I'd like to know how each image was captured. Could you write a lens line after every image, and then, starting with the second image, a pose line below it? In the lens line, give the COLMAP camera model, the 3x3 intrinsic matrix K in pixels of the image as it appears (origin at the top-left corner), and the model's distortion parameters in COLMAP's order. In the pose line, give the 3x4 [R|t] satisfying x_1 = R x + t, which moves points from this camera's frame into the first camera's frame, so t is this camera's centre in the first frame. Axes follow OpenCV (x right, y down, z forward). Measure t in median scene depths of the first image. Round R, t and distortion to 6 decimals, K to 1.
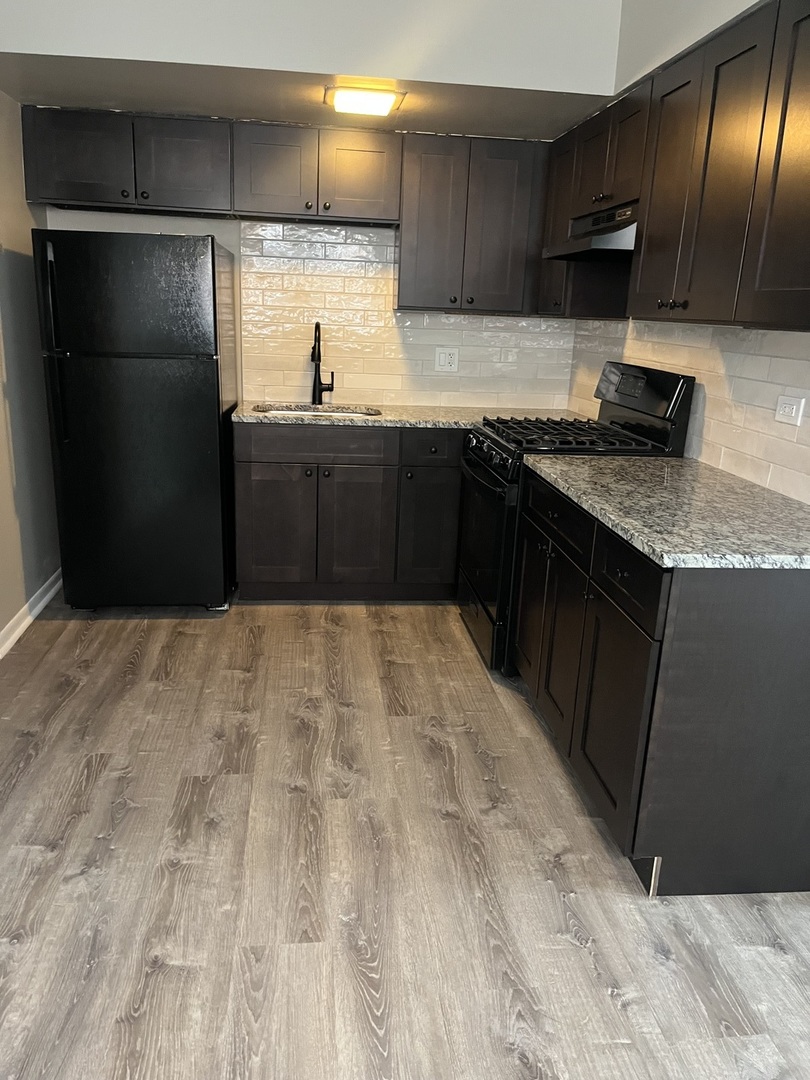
lens RADIAL K [[812.1, 0, 404.8], [0, 812.1, 544.0], [0, 0, 1]] dist [0.028213, -0.023384]
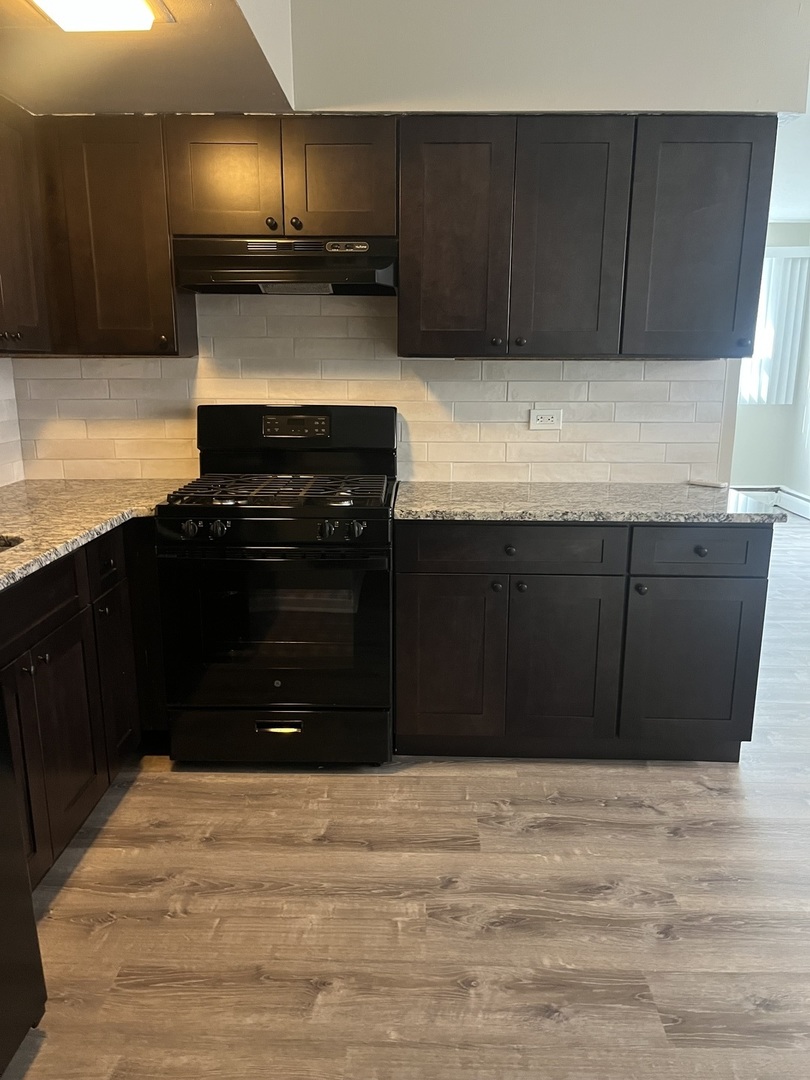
lens RADIAL K [[812.1, 0, 404.7], [0, 812.1, 534.4], [0, 0, 1]] dist [0.028213, -0.023384]
pose [[0.146310, -0.256485, 0.955410, -0.716874], [0.278886, 0.937323, 0.208921, -0.272000], [-0.949113, 0.235883, 0.208670, 0.814399]]
